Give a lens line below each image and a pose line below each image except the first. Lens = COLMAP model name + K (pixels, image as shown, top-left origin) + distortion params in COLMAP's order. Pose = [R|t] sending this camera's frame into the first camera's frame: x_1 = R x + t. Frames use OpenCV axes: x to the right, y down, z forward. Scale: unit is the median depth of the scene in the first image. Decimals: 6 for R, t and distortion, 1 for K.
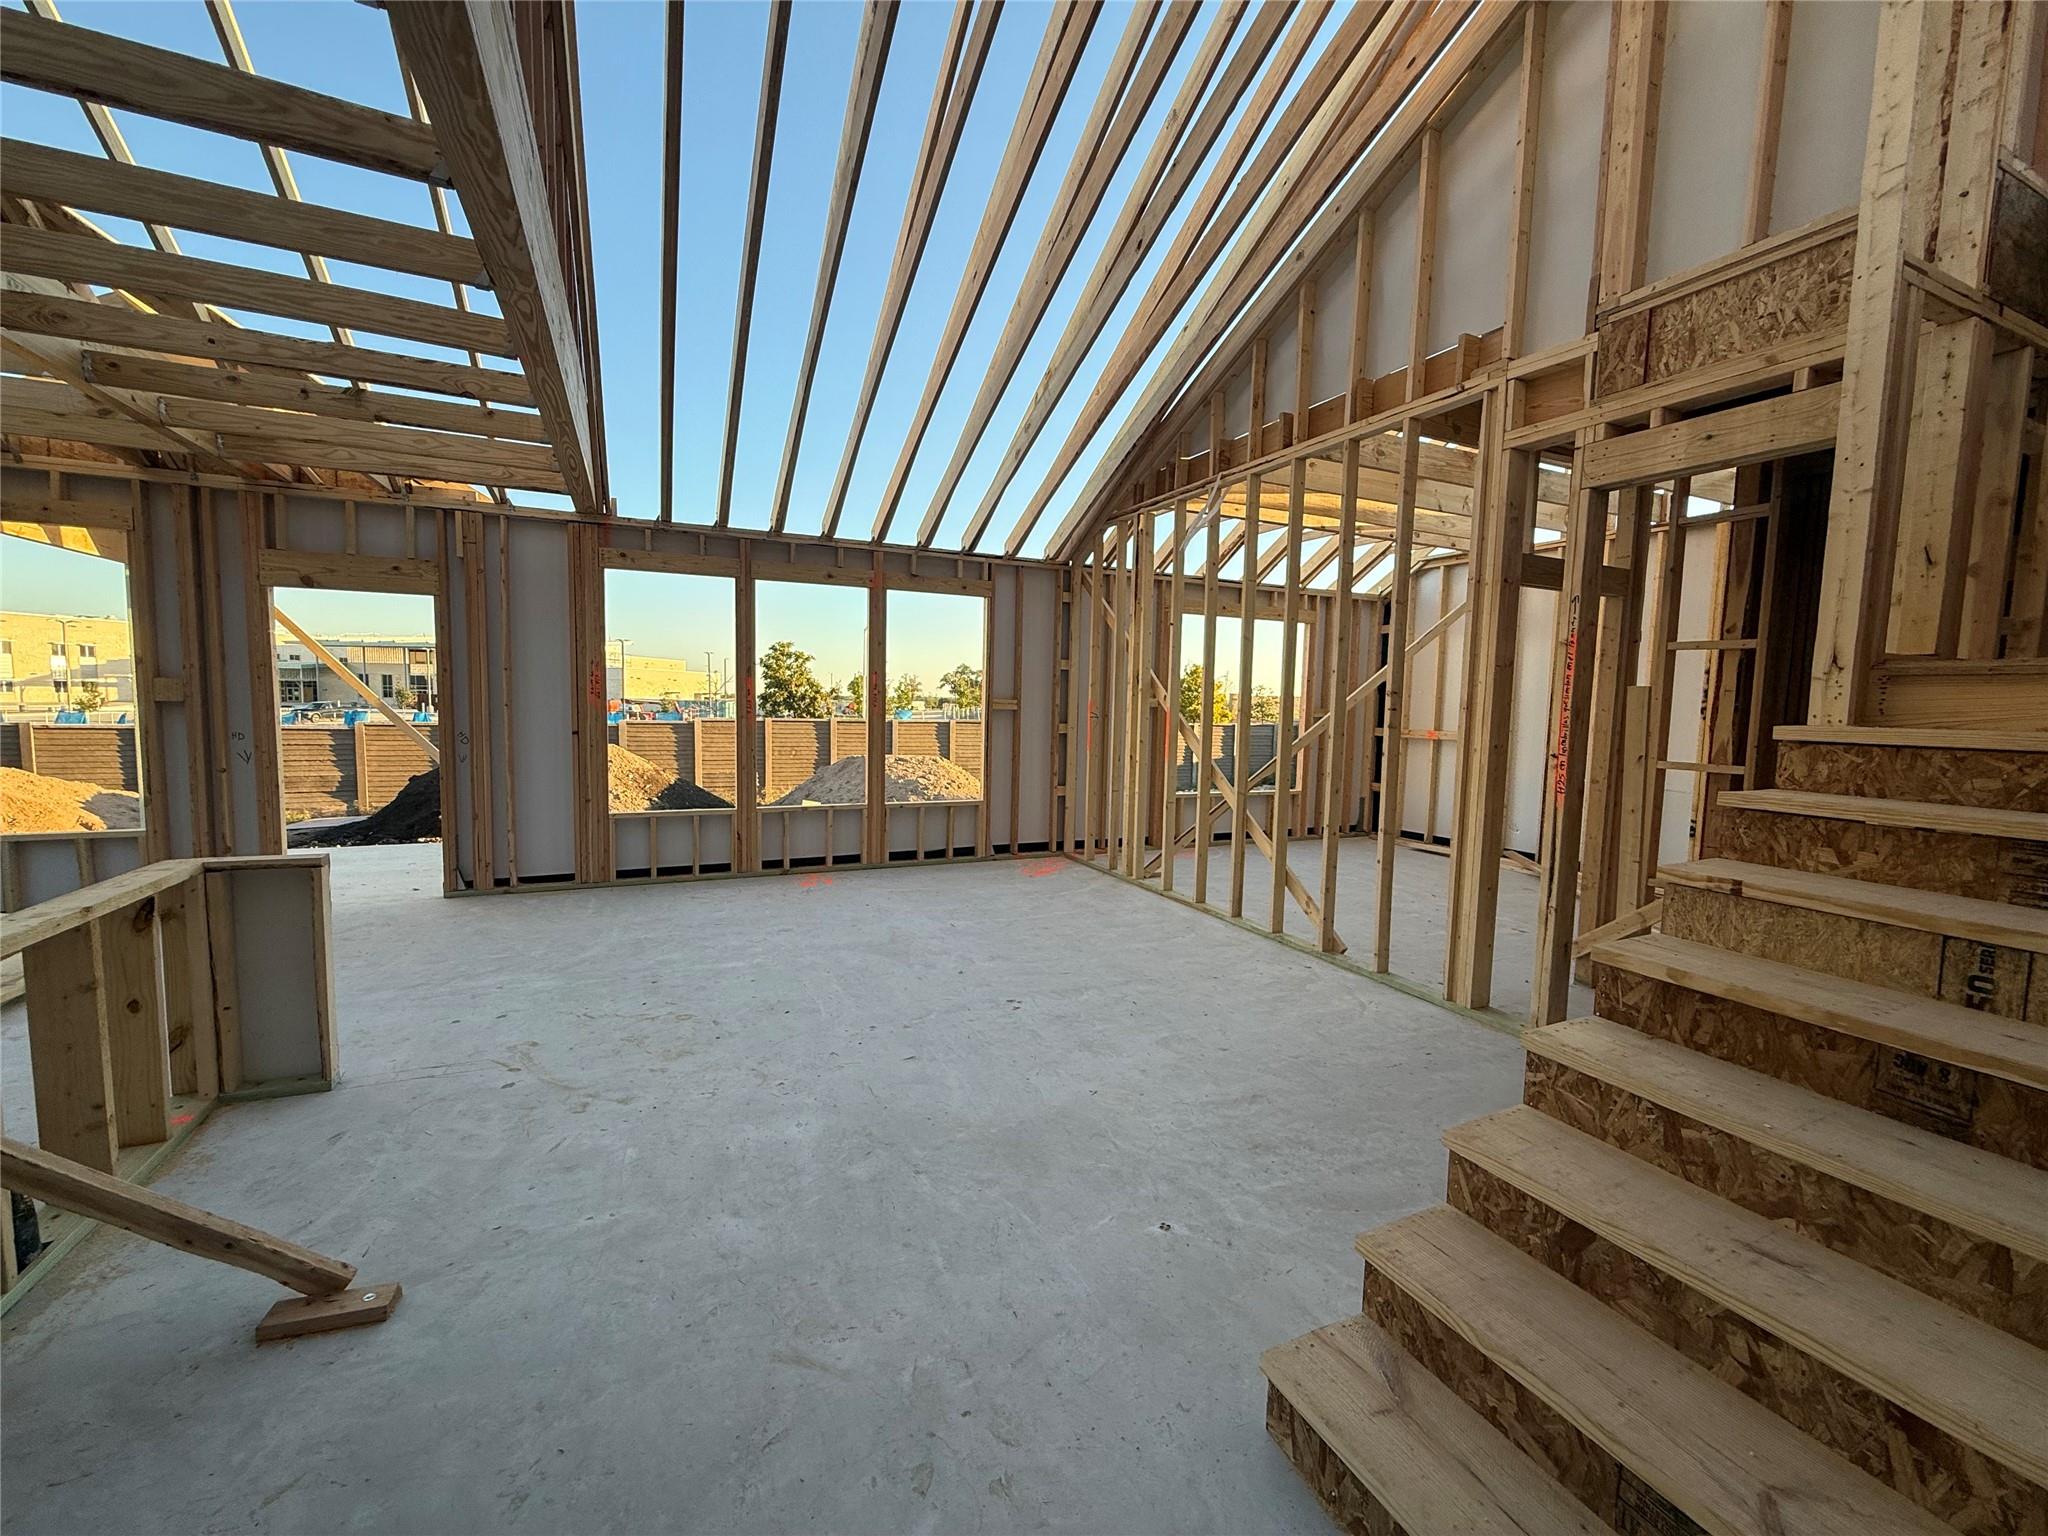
lens RADIAL K [[812.1, 0, 1020.9], [0, 812.1, 766.9], [0, 0, 1]] dist [-0.001573, 0.000598]
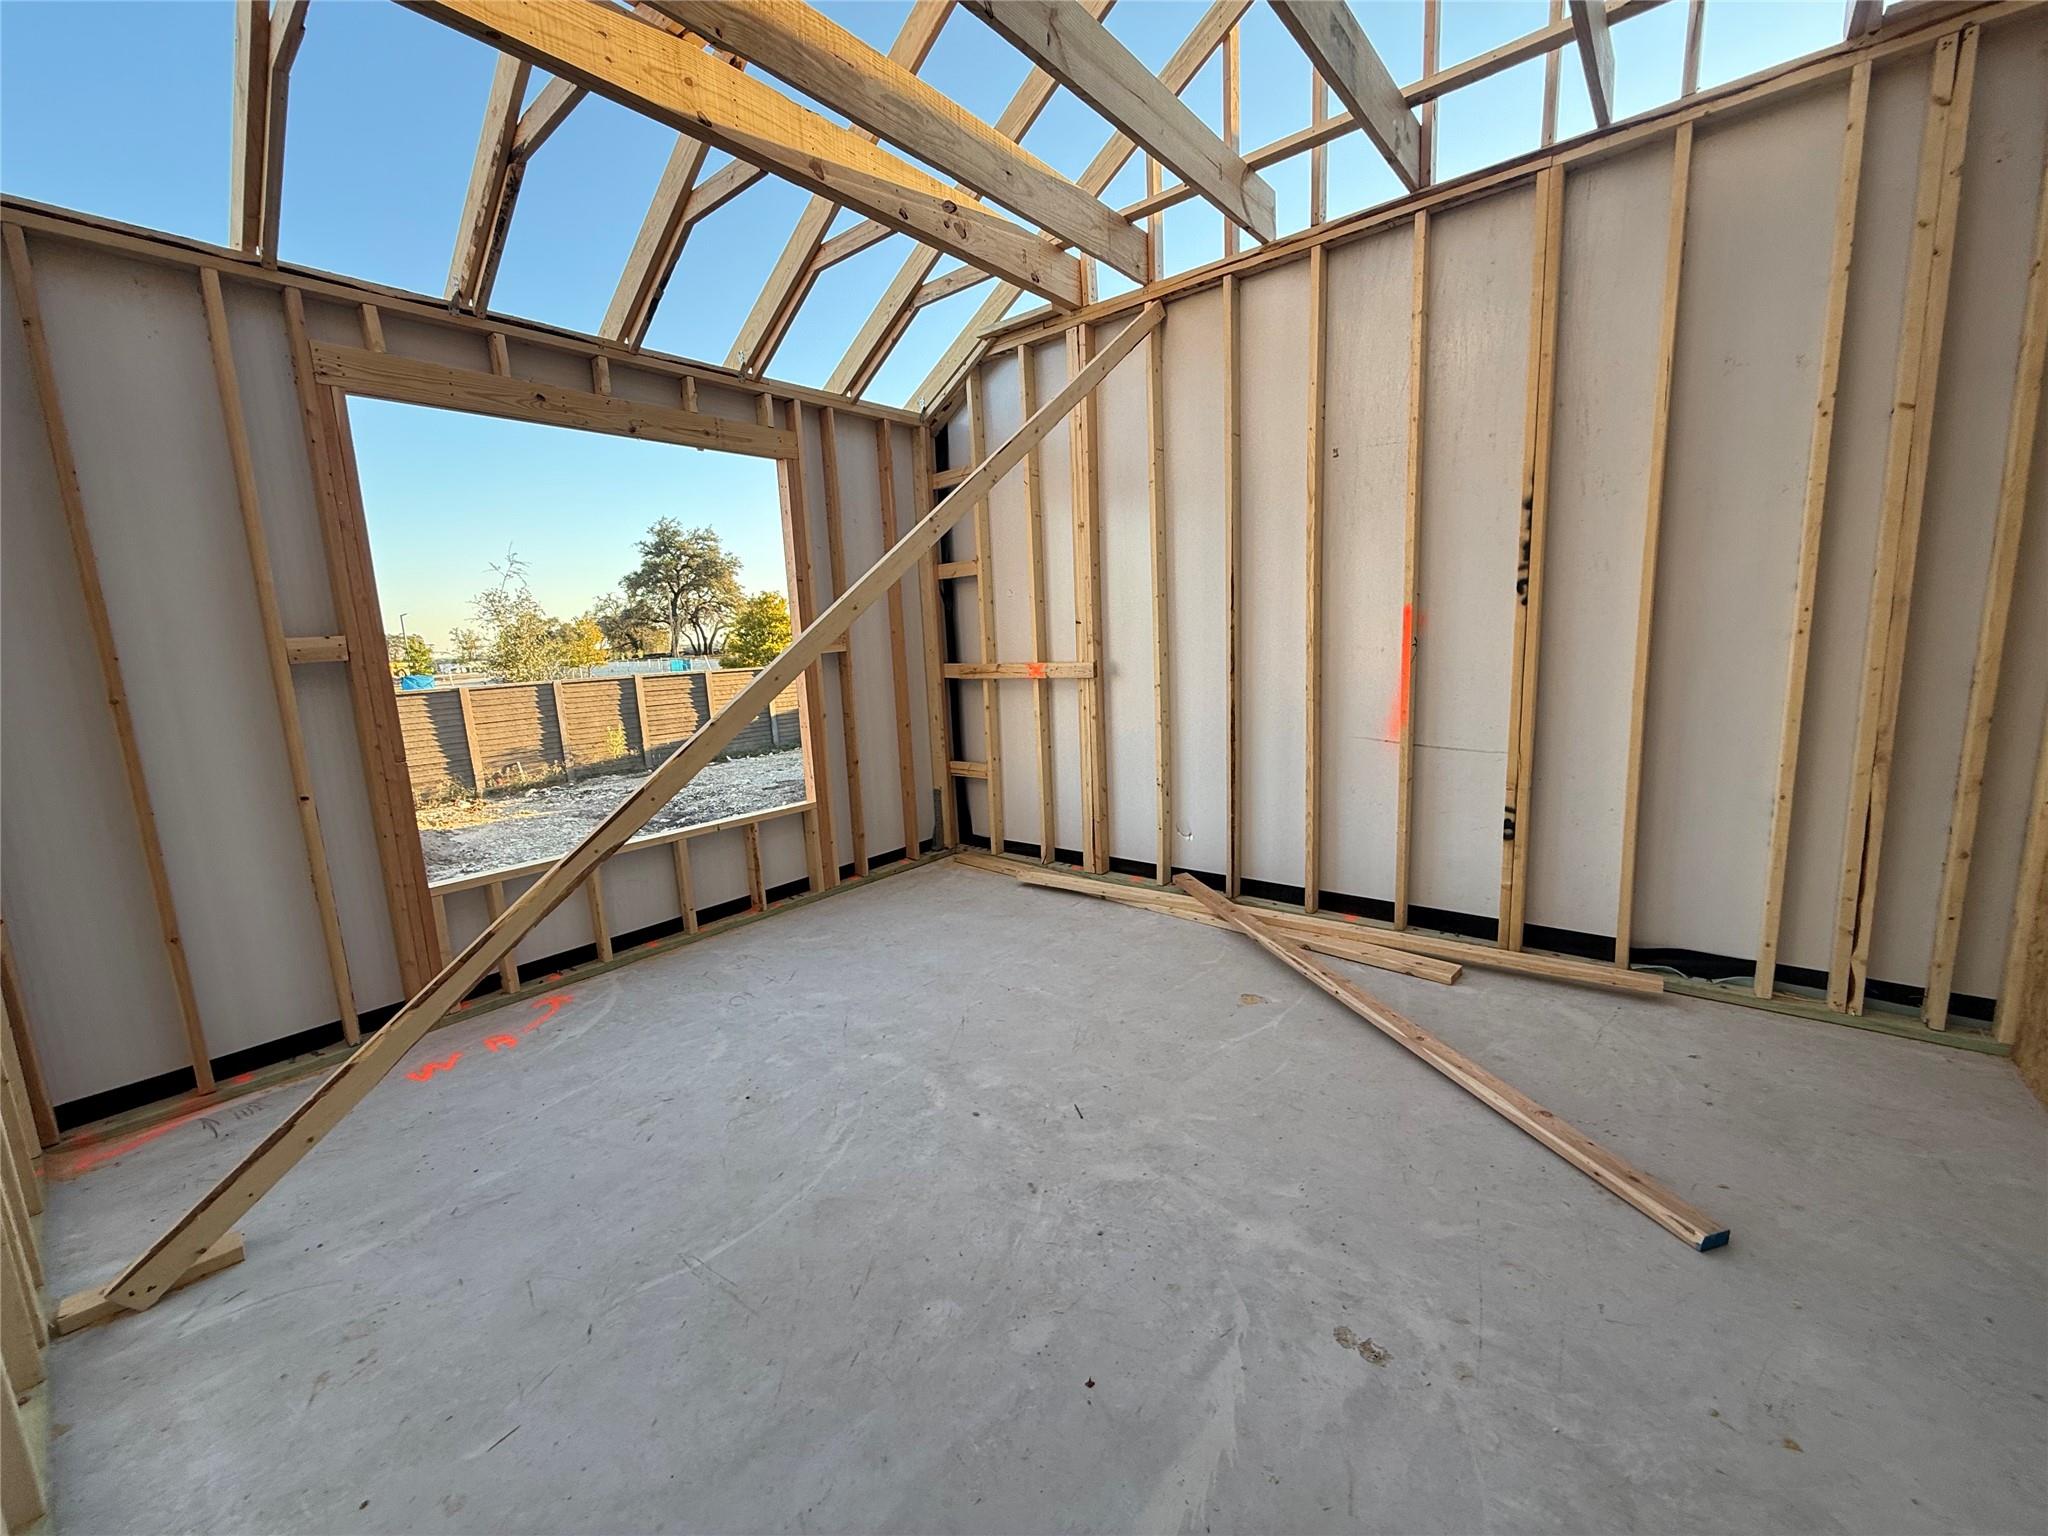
lens RADIAL K [[812.1, 0, 1021.1], [0, 812.1, 766.9], [0, 0, 1]] dist [-0.001573, 0.000598]
pose [[0.899799, -0.129066, 0.416778, 0.263986], [0.098070, 0.990630, 0.095047, -0.028177], [-0.425140, -0.044650, 0.904026, 0.511372]]
